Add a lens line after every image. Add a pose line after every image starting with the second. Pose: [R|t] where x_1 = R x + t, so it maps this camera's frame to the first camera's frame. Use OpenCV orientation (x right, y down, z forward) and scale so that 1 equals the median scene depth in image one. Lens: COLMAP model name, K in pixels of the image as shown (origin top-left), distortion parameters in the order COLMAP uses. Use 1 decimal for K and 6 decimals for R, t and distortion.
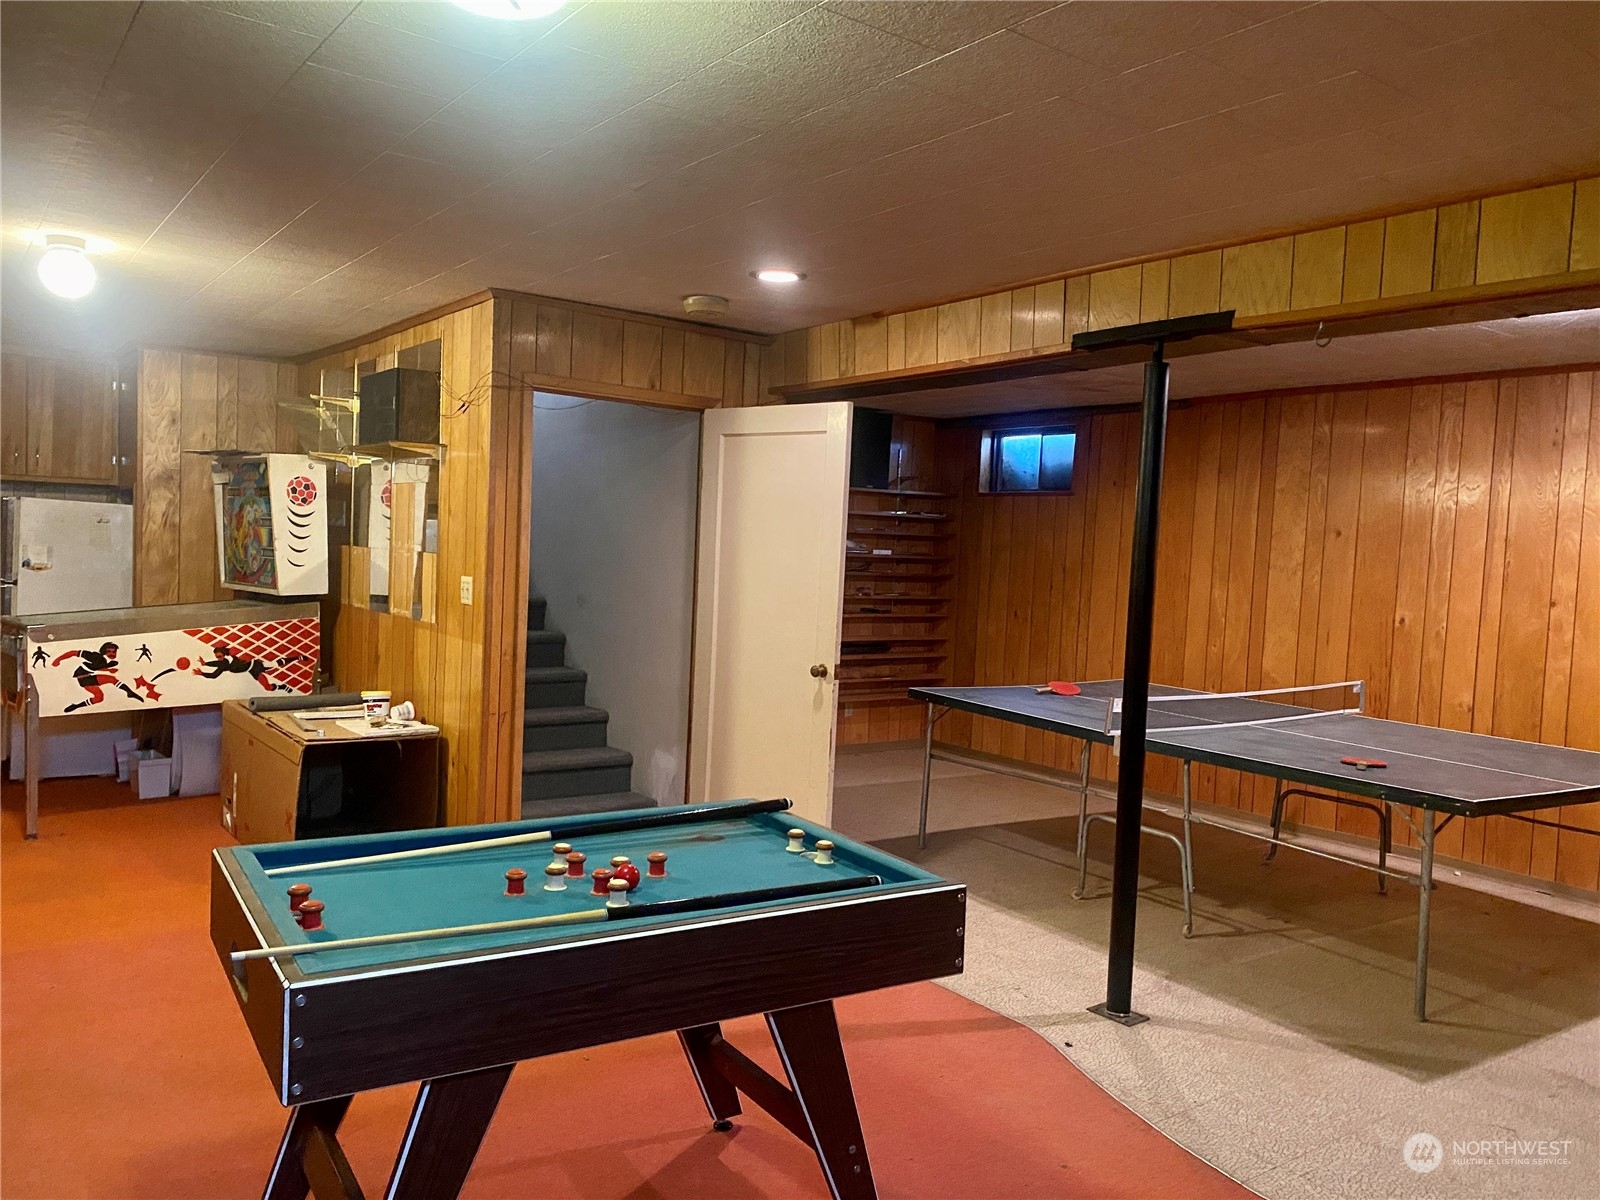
lens RADIAL K [[1224.7, 0, 800.0], [0, 1224.7, 600.0], [0, 0, 1]] dist [0.006365, 0.002247]
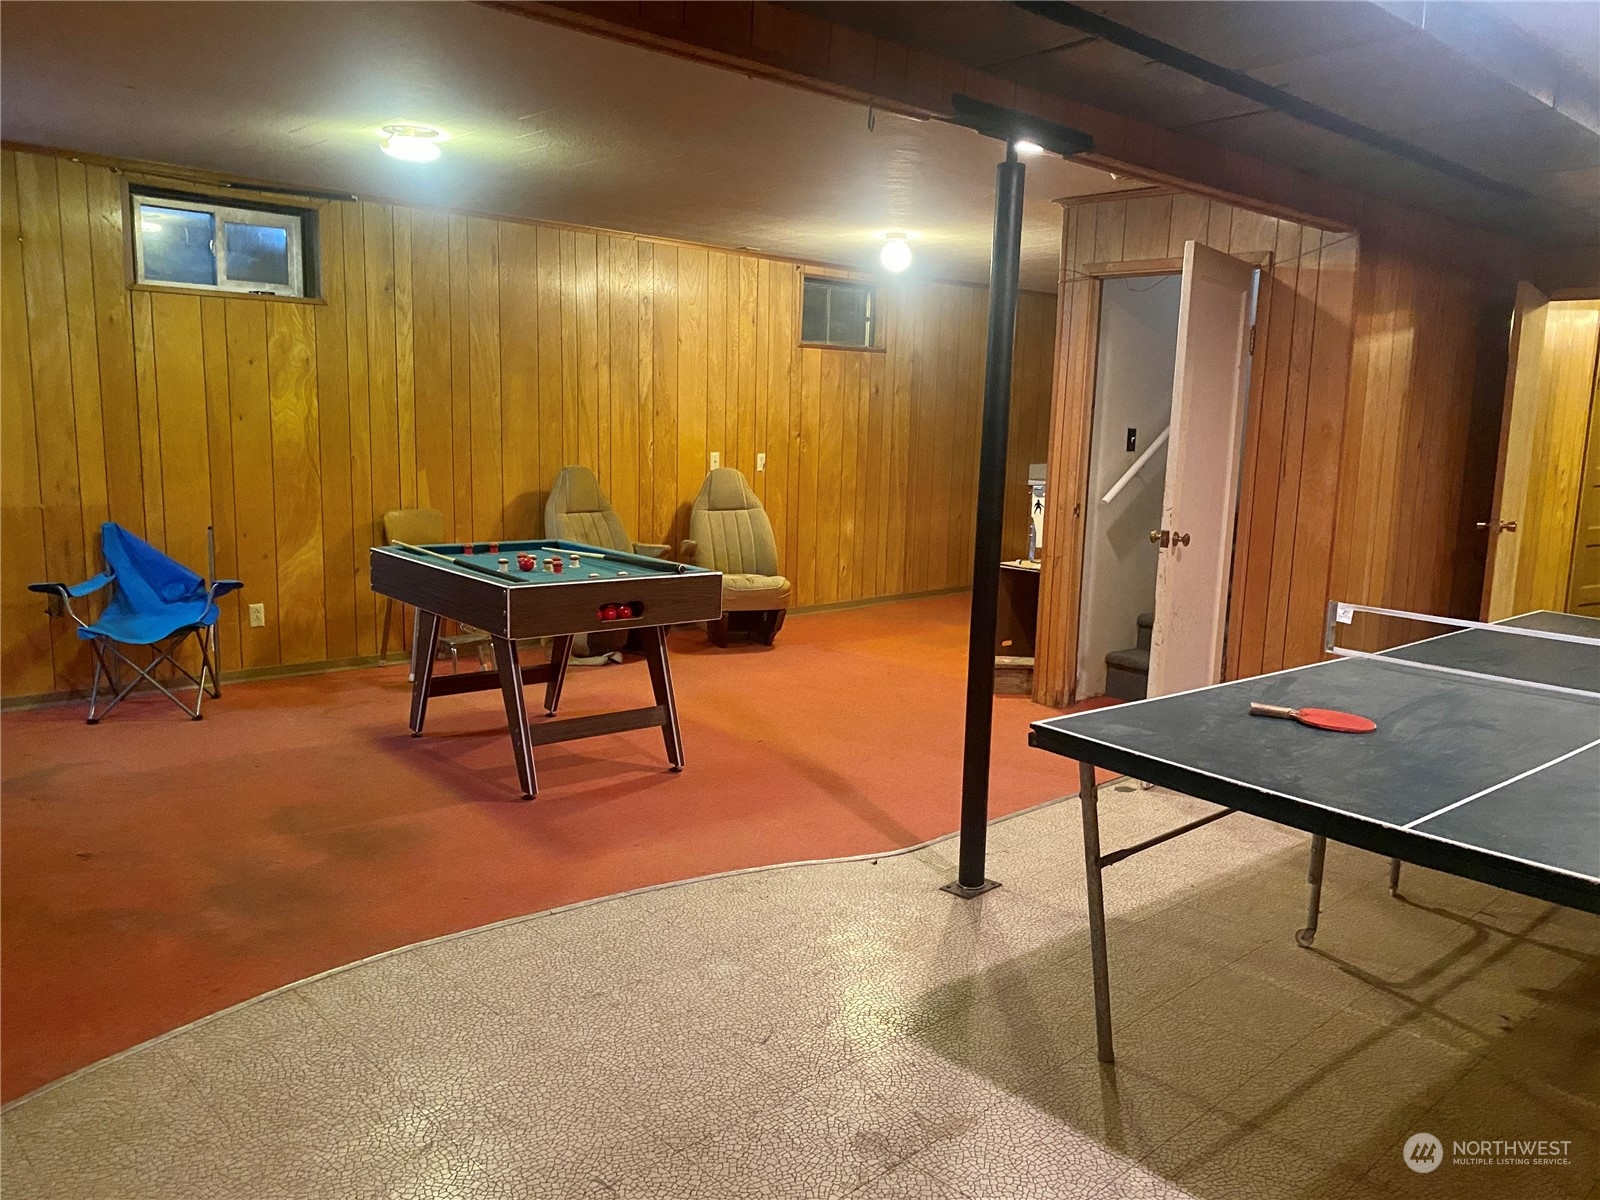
lens RADIAL K [[1196.5, 0, 800.0], [0, 1196.5, 600.0], [0, 0, 1]] dist [0.008860, -0.004824]
pose [[0.132547, 0.117681, -0.984166, 1.104839], [-0.072546, 0.991415, 0.108778, 0.030174], [0.988518, 0.056980, 0.139946, 0.722690]]
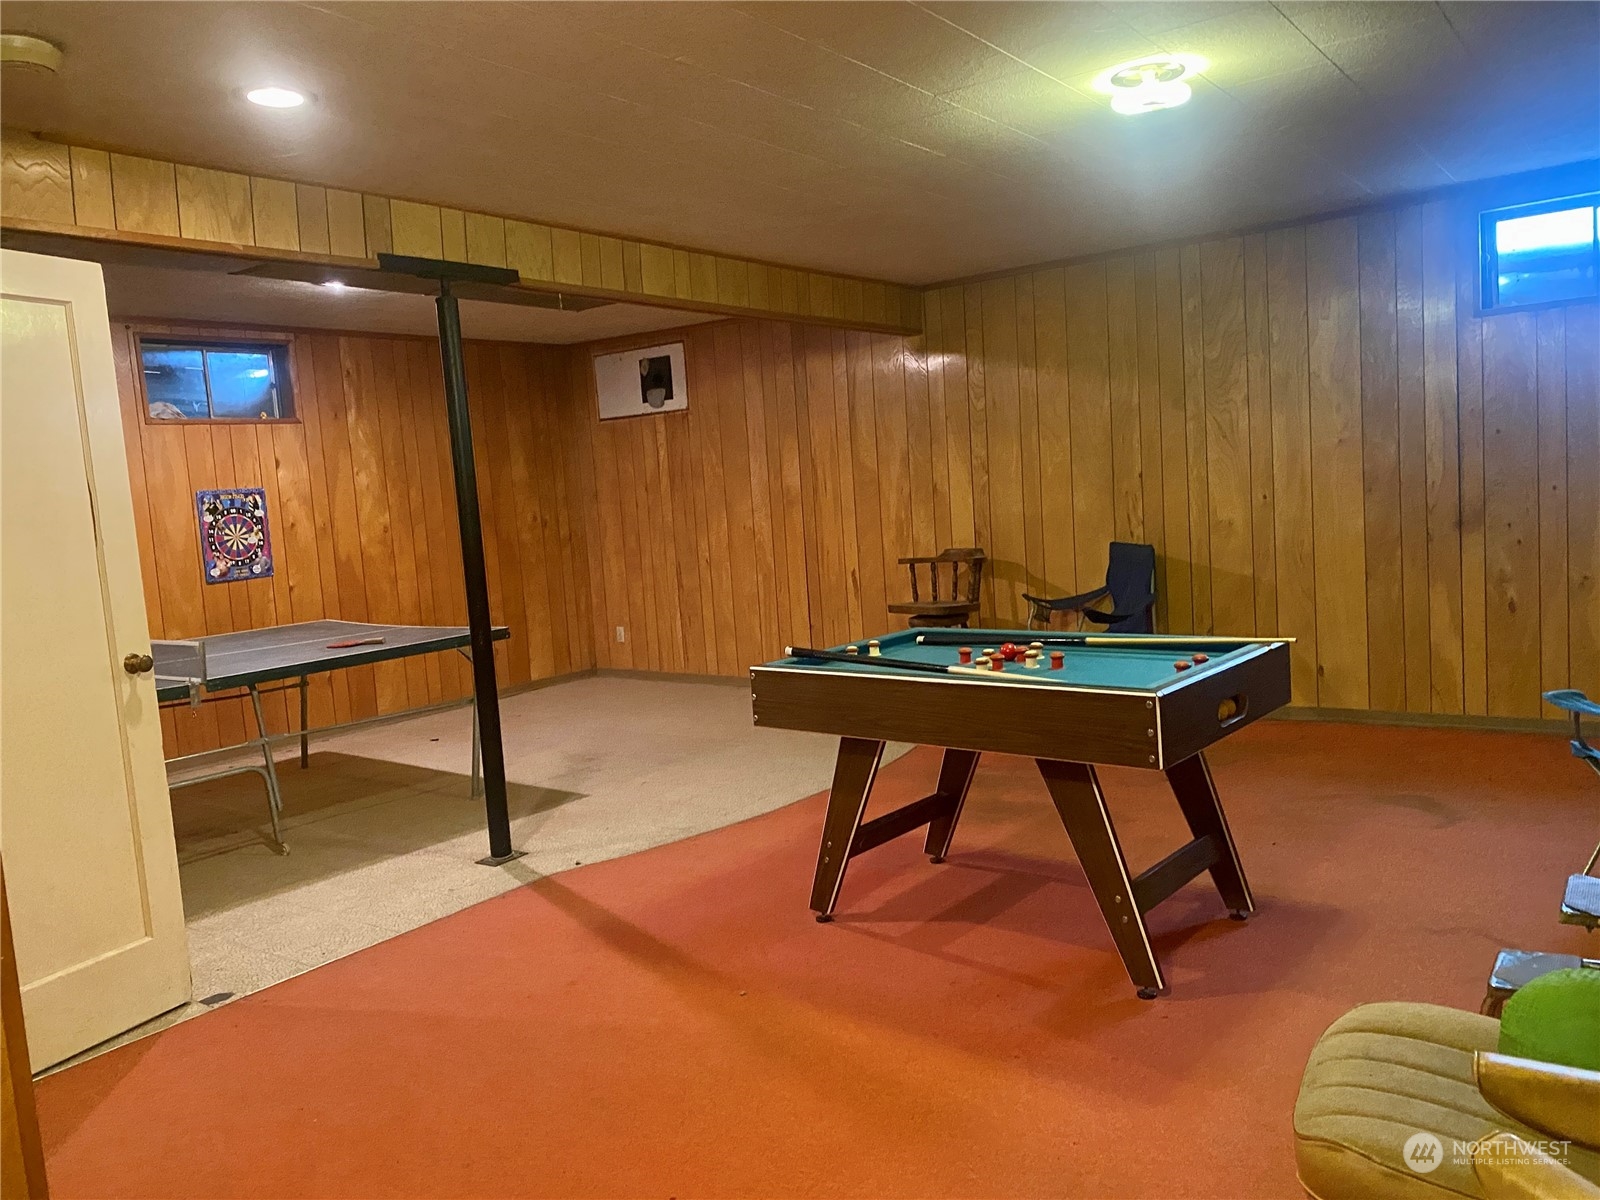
lens RADIAL K [[1196.5, 0, 800.0], [0, 1196.5, 600.0], [0, 0, 1]] dist [0.008860, -0.004824]
pose [[-0.324316, -0.108317, 0.939727, -0.875082], [0.102958, 0.983479, 0.148893, -0.045380], [-0.940329, 0.145041, -0.307806, 1.038587]]
